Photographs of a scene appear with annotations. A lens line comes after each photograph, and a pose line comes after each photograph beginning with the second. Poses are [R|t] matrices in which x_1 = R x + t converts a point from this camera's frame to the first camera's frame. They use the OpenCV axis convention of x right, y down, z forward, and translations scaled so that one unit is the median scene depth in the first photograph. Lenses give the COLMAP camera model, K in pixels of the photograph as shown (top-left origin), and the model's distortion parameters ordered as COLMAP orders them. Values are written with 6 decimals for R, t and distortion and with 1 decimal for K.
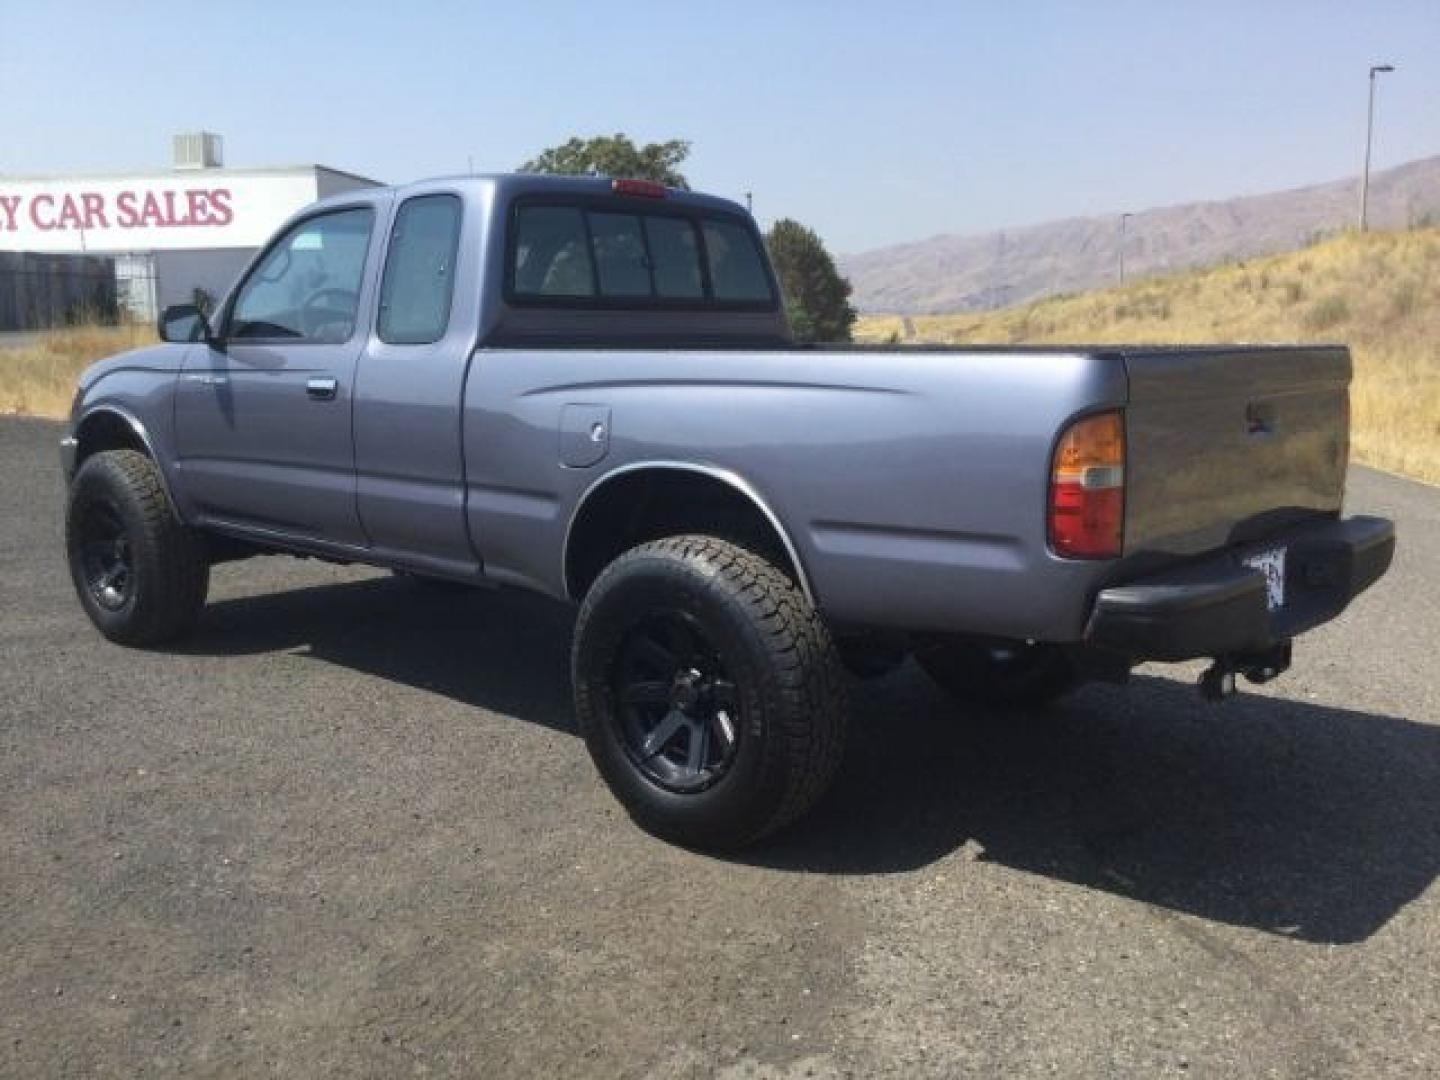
lens RADIAL K [[1320.5, 0, 720.0], [0, 1320.5, 540.0], [0, 0, 1]] dist [0.081823, -0.143017]
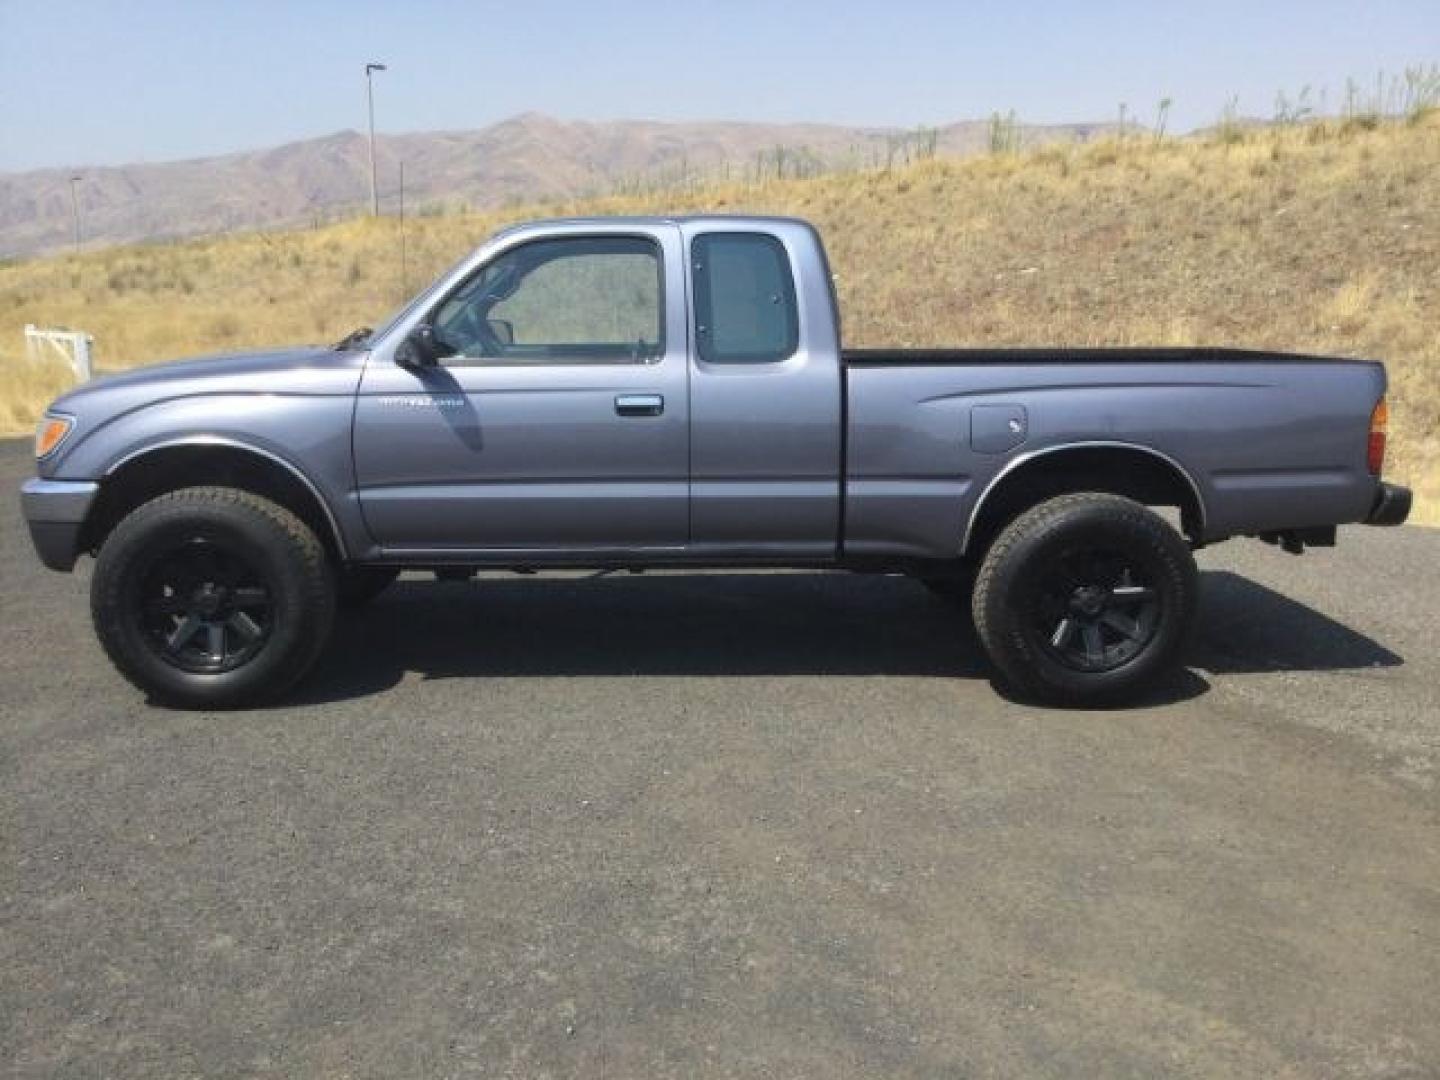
lens RADIAL K [[1320.5, 0, 720.0], [0, 1320.5, 540.0], [0, 0, 1]] dist [0.081823, -0.143017]
pose [[0.723383, -0.120791, 0.679799, -1.068506], [0.106224, 0.992326, 0.063289, -0.071178], [-0.682227, 0.026429, 0.730663, 0.190832]]
